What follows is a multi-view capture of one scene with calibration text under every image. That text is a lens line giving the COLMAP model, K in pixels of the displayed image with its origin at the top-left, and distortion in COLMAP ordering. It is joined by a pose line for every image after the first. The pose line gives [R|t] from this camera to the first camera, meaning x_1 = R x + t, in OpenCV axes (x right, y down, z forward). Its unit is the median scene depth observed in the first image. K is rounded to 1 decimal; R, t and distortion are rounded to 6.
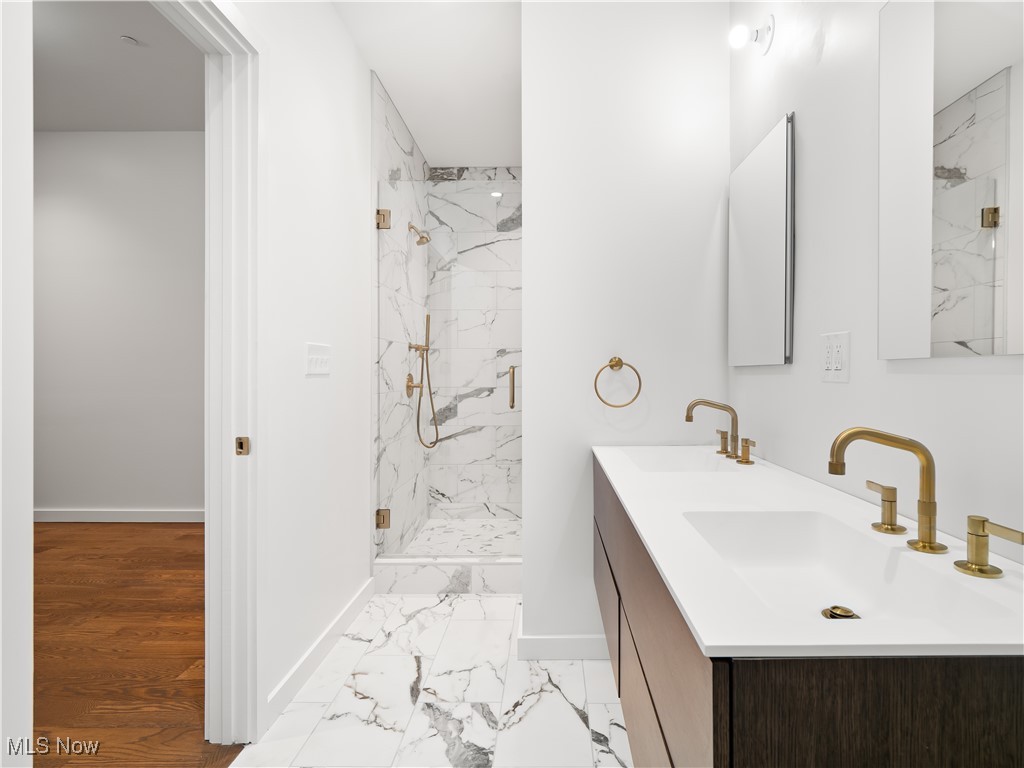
lens RADIAL K [[510.0, 0, 542.5], [0, 510.0, 377.5], [0, 0, 1]] dist [0.003989, -0.000736]
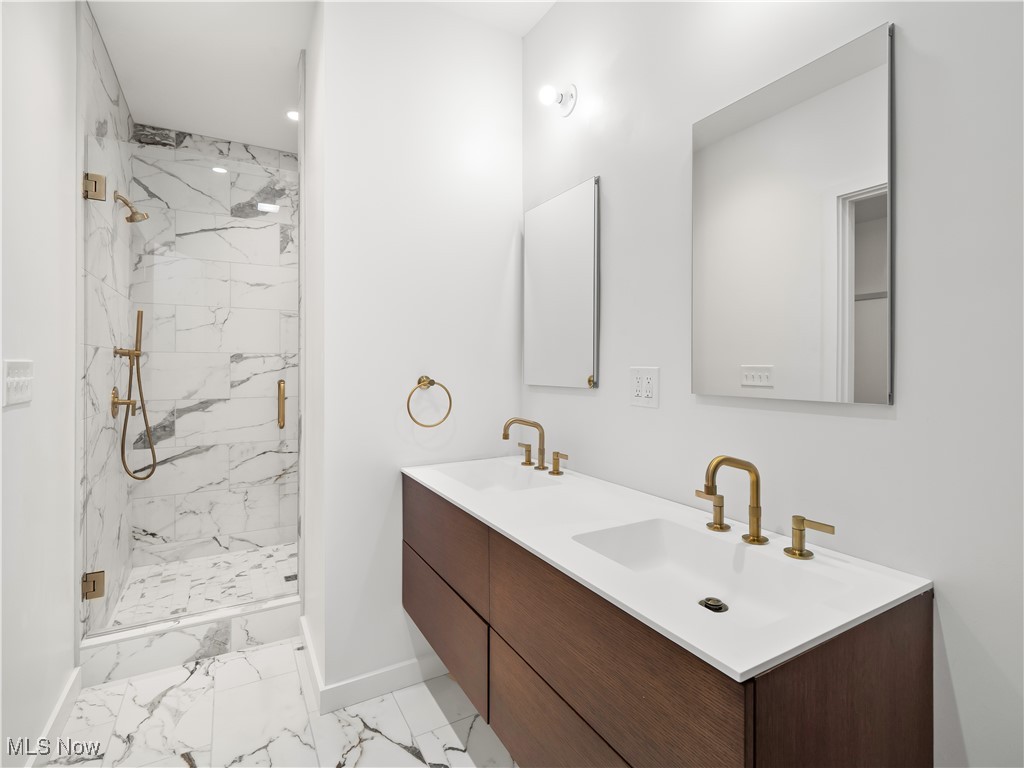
lens RADIAL K [[503.7, 0, 513.8], [0, 503.7, 370.9], [0, 0, 1]] dist [-0.001168, -0.000151]
pose [[0.866874, -0.000795, 0.498526, -0.127925], [0.002100, 0.999996, -0.002056, -0.031706], [-0.498523, 0.002829, 0.866872, 0.042700]]
